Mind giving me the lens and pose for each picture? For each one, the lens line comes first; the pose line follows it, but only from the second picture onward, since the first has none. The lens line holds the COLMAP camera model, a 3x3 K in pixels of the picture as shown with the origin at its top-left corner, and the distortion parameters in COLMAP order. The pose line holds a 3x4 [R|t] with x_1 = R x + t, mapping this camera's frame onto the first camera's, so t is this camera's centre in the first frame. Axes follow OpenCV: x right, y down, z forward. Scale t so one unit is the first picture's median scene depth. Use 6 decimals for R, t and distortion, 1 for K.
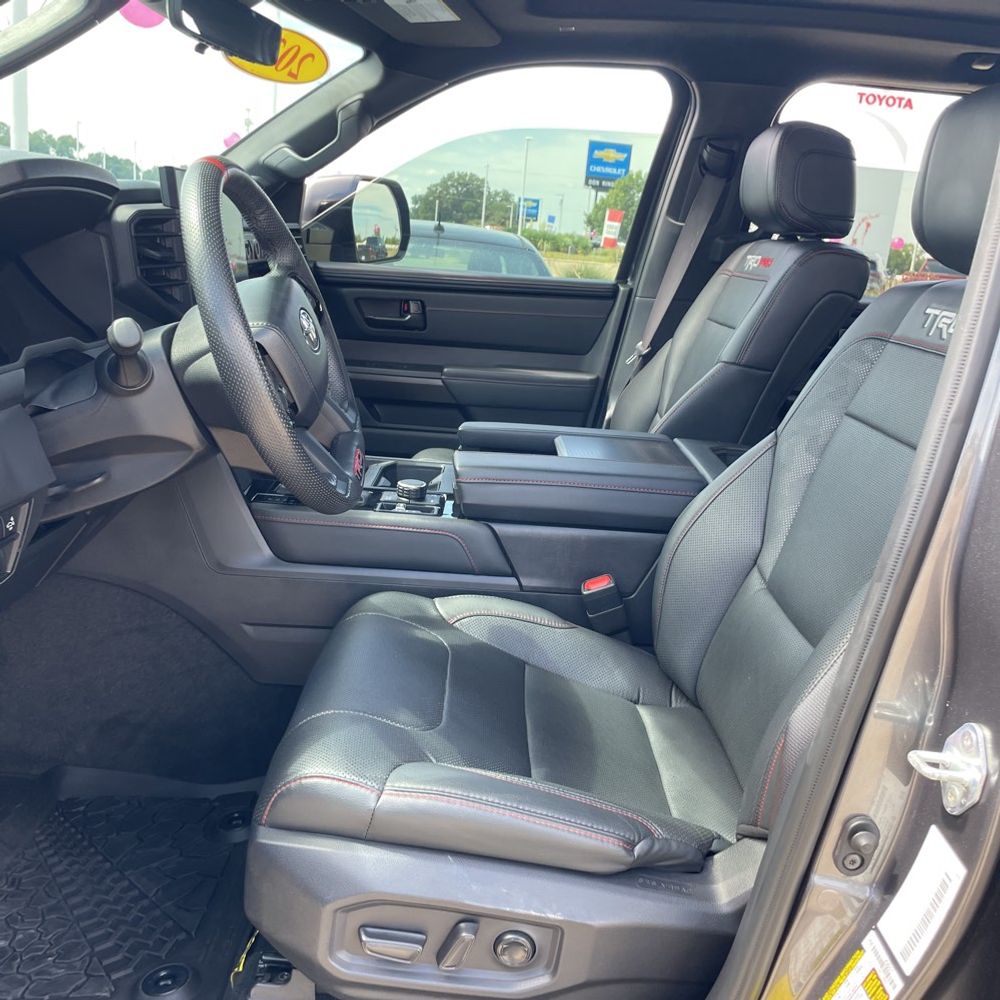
lens RADIAL K [[941.2, 0, 500.0], [0, 941.2, 500.0], [0, 0, 1]] dist [0.005061, -0.034163]
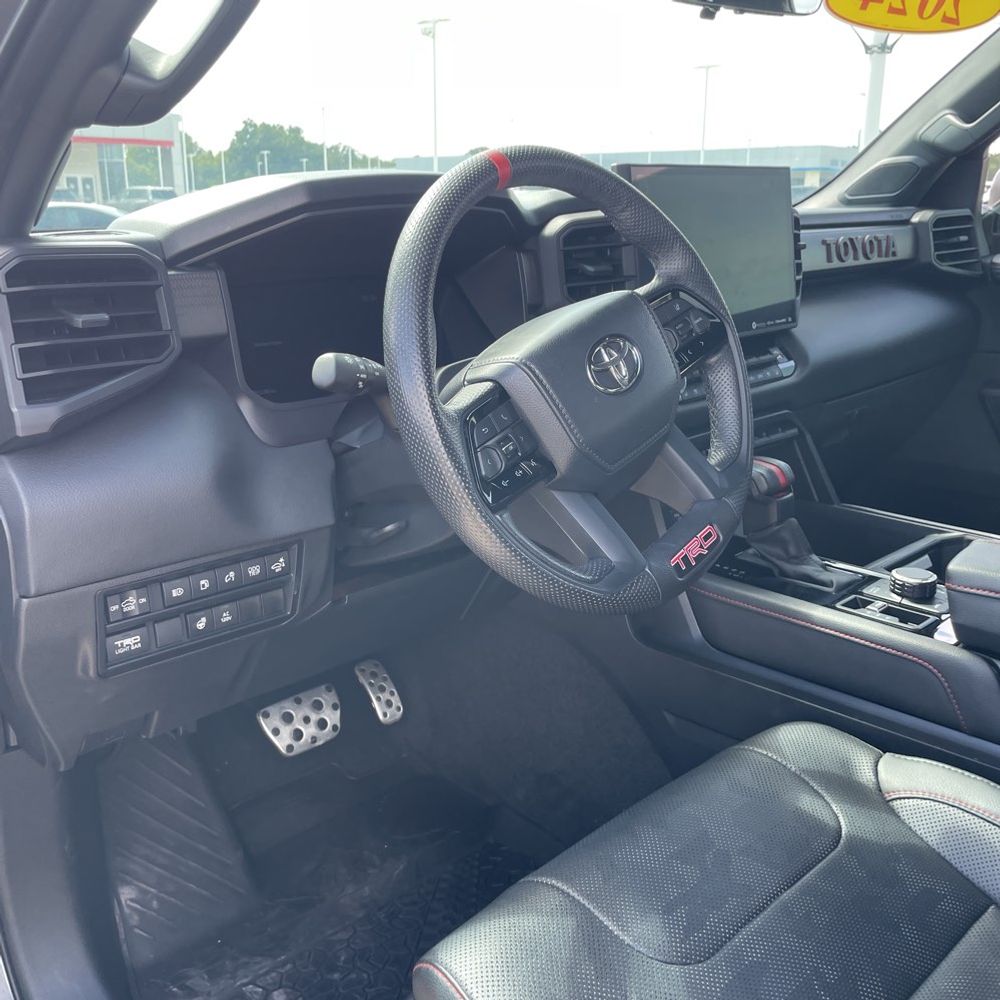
lens RADIAL K [[941.2, 0, 500.0], [0, 941.2, 500.0], [0, 0, 1]] dist [0.005061, -0.034163]
pose [[0.667718, 0.116381, -0.735260, 0.217334], [-0.118753, 0.991708, 0.049129, -0.074657], [0.734881, 0.054510, 0.676002, 0.328014]]
